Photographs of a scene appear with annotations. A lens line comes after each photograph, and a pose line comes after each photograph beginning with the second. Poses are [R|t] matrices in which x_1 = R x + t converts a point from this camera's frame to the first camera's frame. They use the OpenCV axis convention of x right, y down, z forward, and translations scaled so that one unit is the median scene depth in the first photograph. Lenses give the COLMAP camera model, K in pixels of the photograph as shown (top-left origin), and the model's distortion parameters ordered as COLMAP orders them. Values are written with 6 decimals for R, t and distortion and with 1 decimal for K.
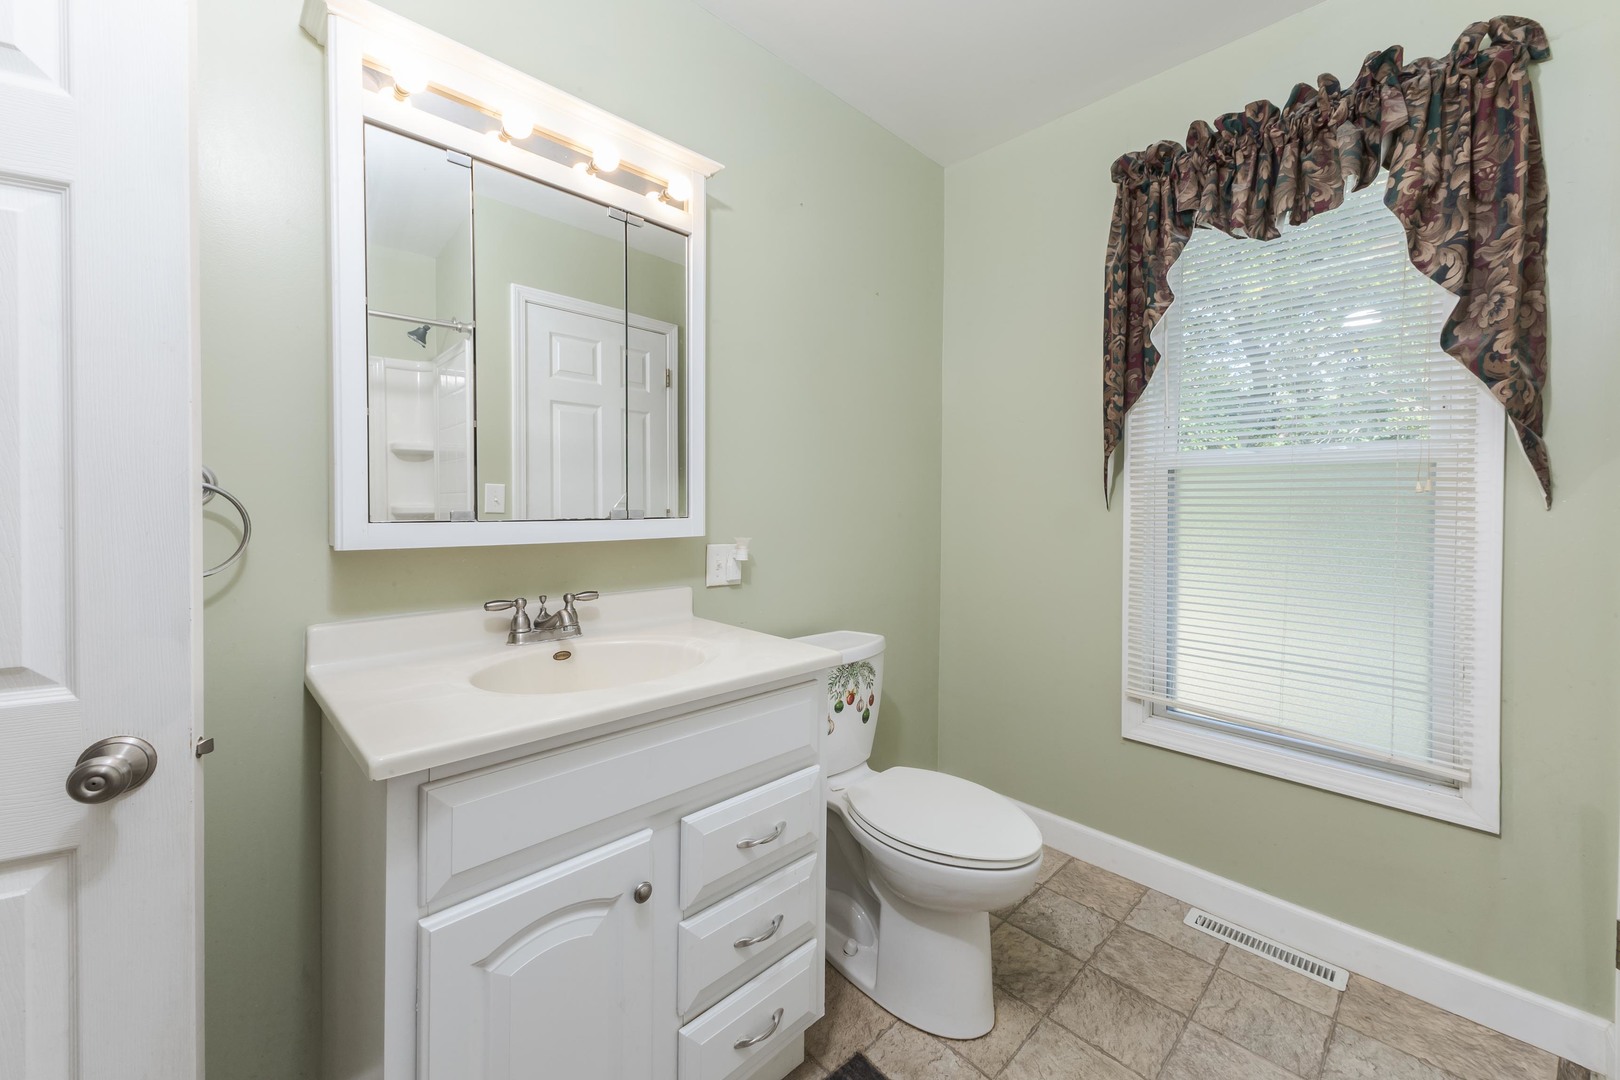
lens RADIAL K [[644.2, 0, 808.1], [0, 644.2, 512.6], [0, 0, 1]] dist [0.011802, -0.004777]
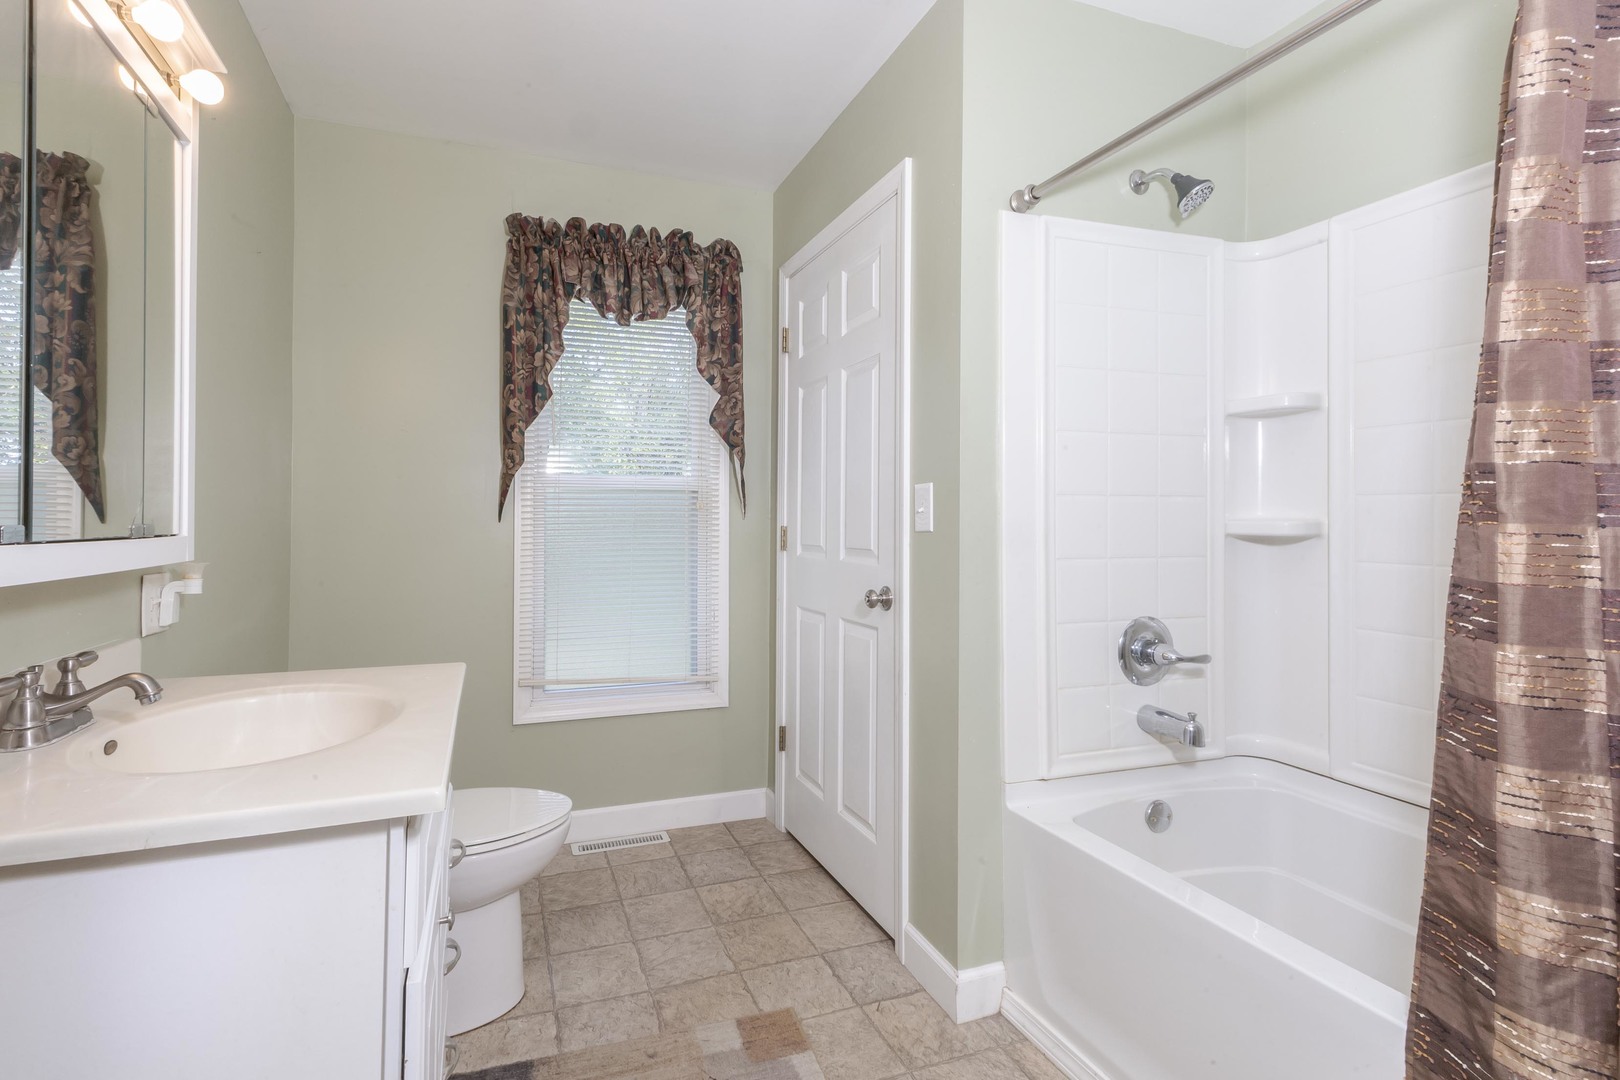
lens RADIAL K [[736.6, 0, 815.7], [0, 736.6, 512.4], [0, 0, 1]] dist [0.010319, 0.000128]
pose [[0.366637, 0.004240, 0.930354, -0.626905], [0.017626, 0.999778, -0.011502, 0.004283], [-0.930197, 0.020616, 0.366481, 0.045826]]
